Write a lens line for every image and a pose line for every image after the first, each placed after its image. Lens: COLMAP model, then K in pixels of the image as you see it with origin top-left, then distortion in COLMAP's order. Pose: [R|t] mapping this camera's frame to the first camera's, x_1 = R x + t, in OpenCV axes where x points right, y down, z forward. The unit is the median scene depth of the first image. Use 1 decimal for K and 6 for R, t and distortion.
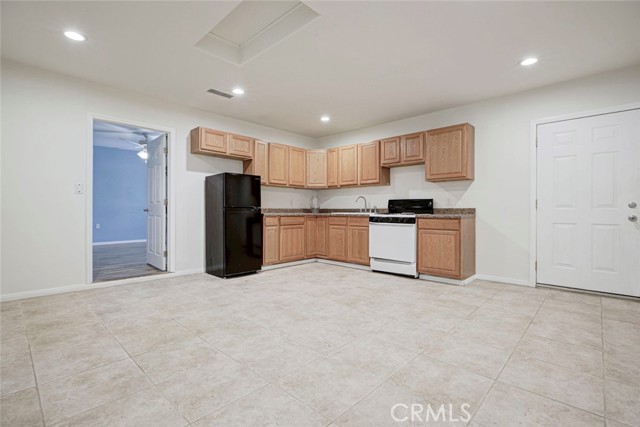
lens RADIAL K [[306.5, 0, 314.9], [0, 306.5, 210.2], [0, 0, 1]] dist [0.010189, 0.000004]
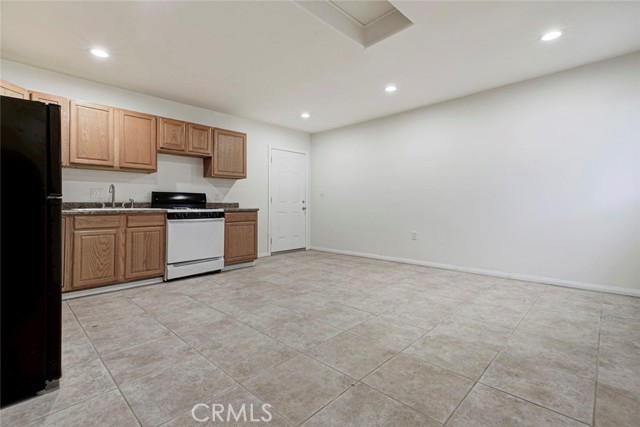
lens RADIAL K [[306.5, 0, 314.9], [0, 306.5, 210.2], [0, 0, 1]] dist [0.010189, 0.000004]
pose [[-0.019212, -0.014950, 0.999704, -0.918812], [0.006424, 0.999866, 0.015076, 0.007969], [-0.999795, 0.006712, -0.019114, 0.949697]]
